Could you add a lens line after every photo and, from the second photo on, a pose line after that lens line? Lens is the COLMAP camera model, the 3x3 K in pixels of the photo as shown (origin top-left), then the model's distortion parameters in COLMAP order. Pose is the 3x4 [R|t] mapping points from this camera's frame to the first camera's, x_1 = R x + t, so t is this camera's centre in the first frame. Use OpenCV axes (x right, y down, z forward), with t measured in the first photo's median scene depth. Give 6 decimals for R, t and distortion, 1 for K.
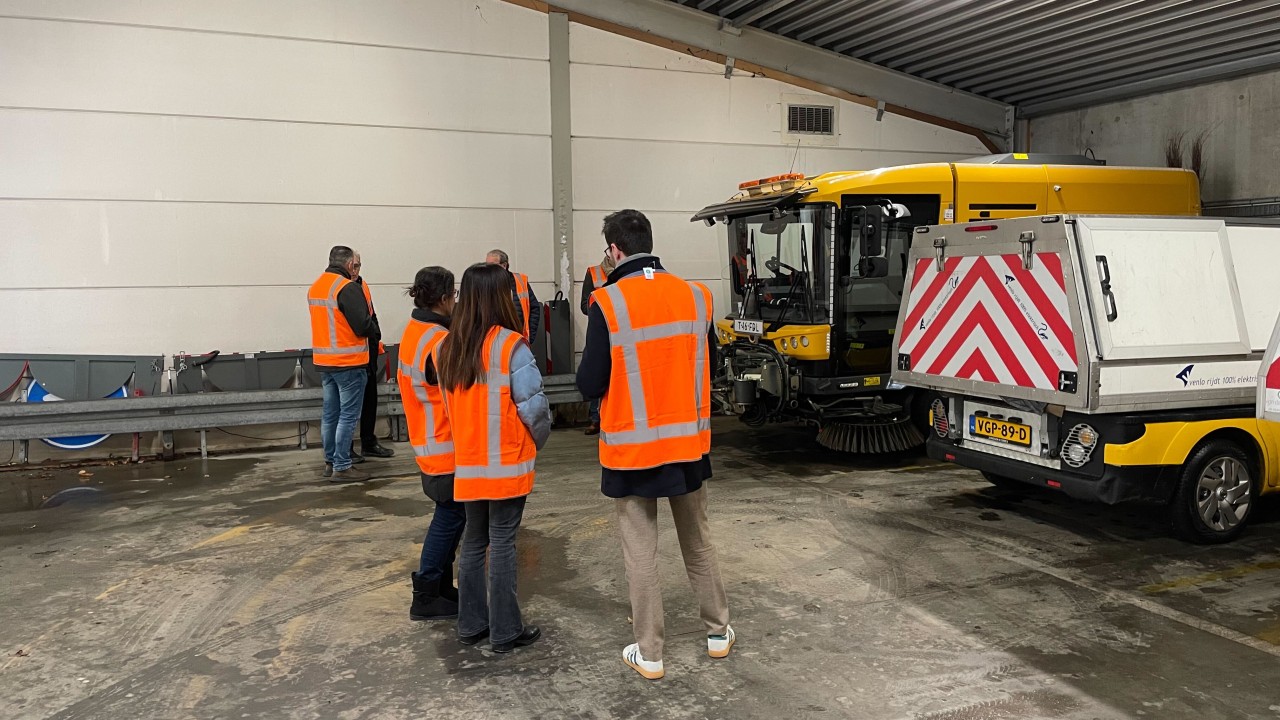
lens RADIAL K [[966.9, 0, 637.6], [0, 966.9, 348.0], [0, 0, 1]] dist [0.094466, -0.119903]
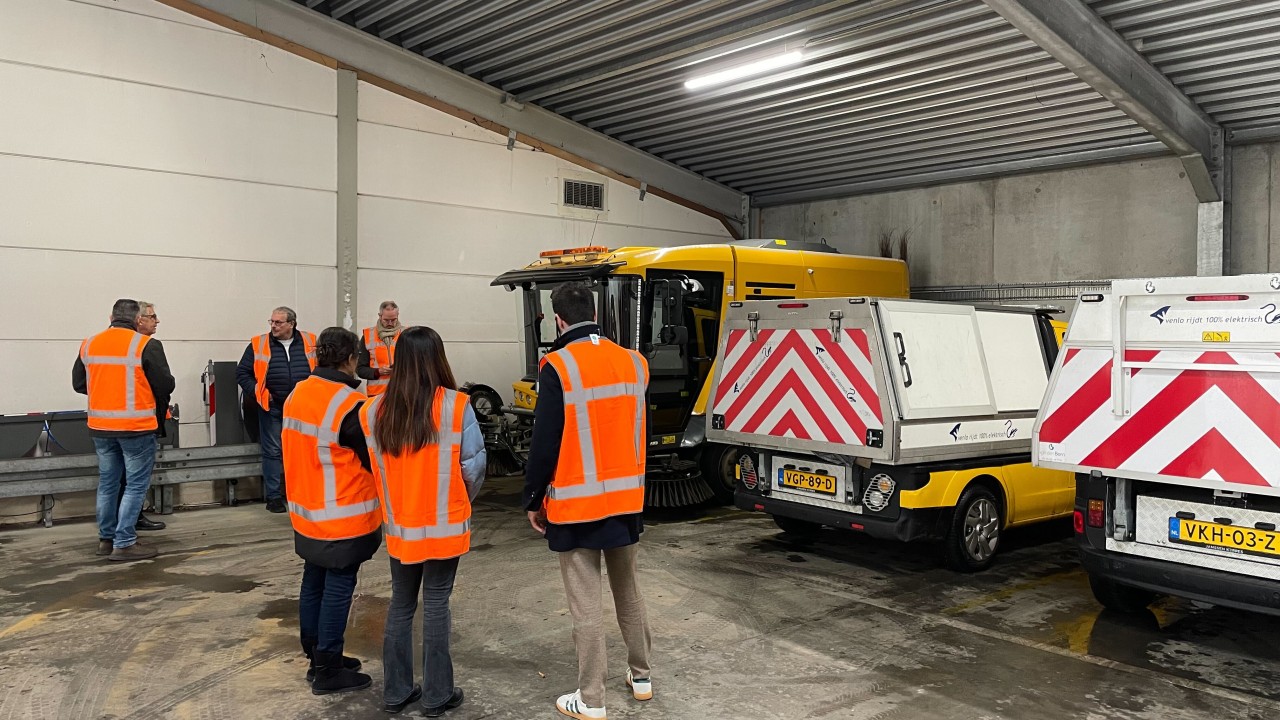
lens RADIAL K [[965.6, 0, 638.5], [0, 965.6, 351.7], [0, 0, 1]] dist [0.088996, -0.105370]
pose [[0.949175, 0.017581, 0.314258, -0.173557], [0.001262, 0.998218, -0.059655, 0.000048], [-0.314747, 0.057020, 0.947461, -0.021087]]
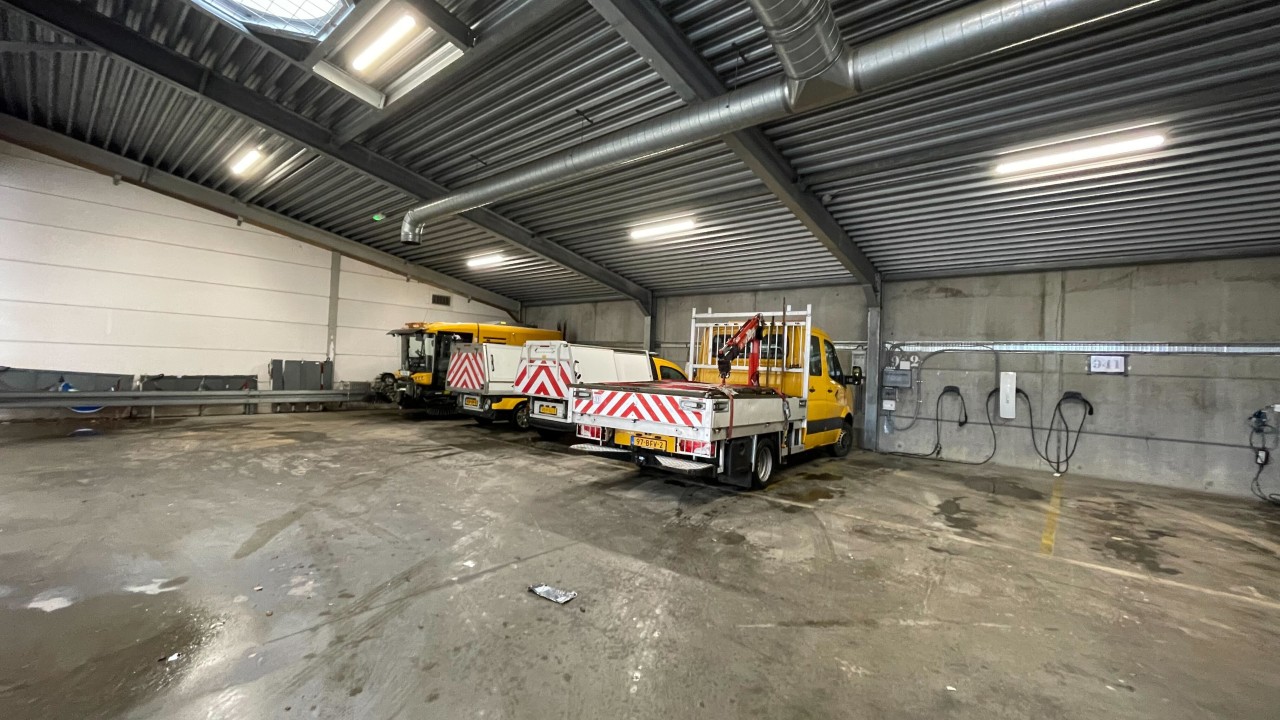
lens RADIAL K [[513.8, 0, 640.3], [0, 513.8, 358.0], [0, 0, 1]] dist [-0.001062, -0.000843]
pose [[0.892270, 0.056849, 0.447908, 0.073770], [-0.018531, 0.995817, -0.089474, 0.078541], [-0.451121, 0.071535, 0.889591, -0.930662]]
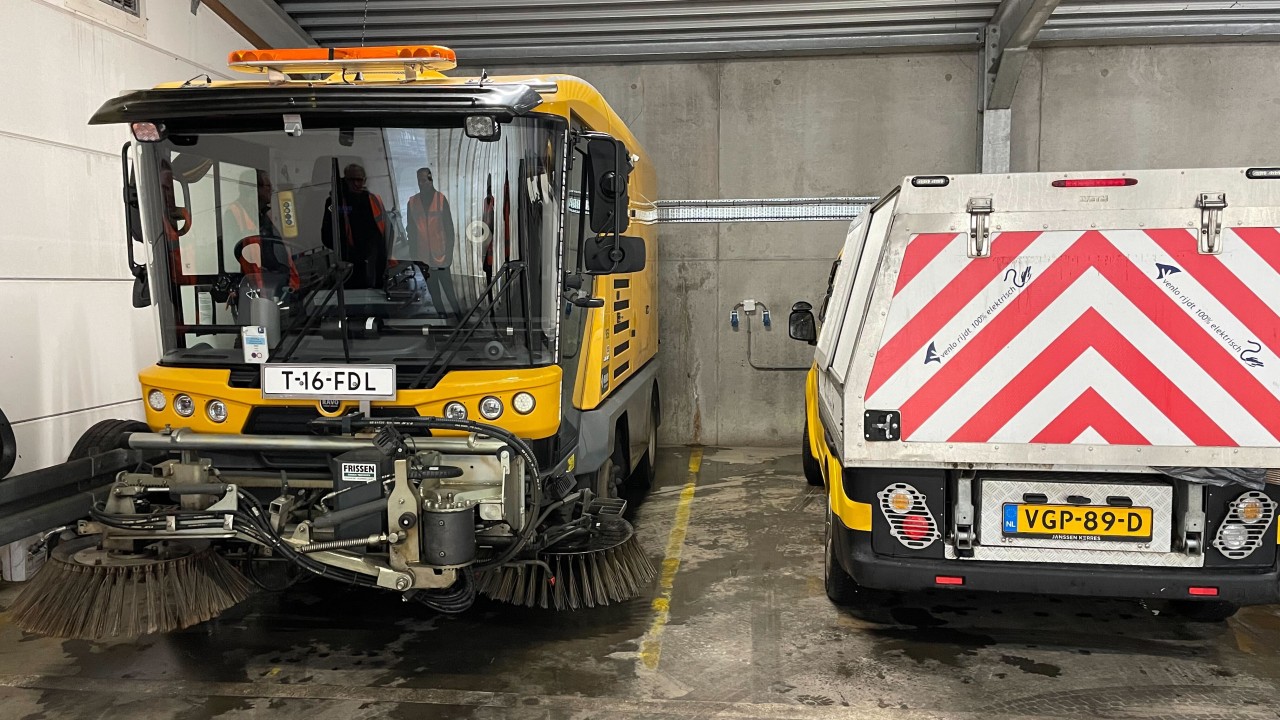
lens RADIAL K [[966.9, 0, 635.2], [0, 966.9, 360.6], [0, 0, 1]] dist [0.094466, -0.119903]
pose [[0.485441, -0.056254, 0.872458, -0.283914], [0.063411, 0.997565, 0.029038, -0.049758], [-0.871967, 0.041227, 0.487826, 0.926679]]
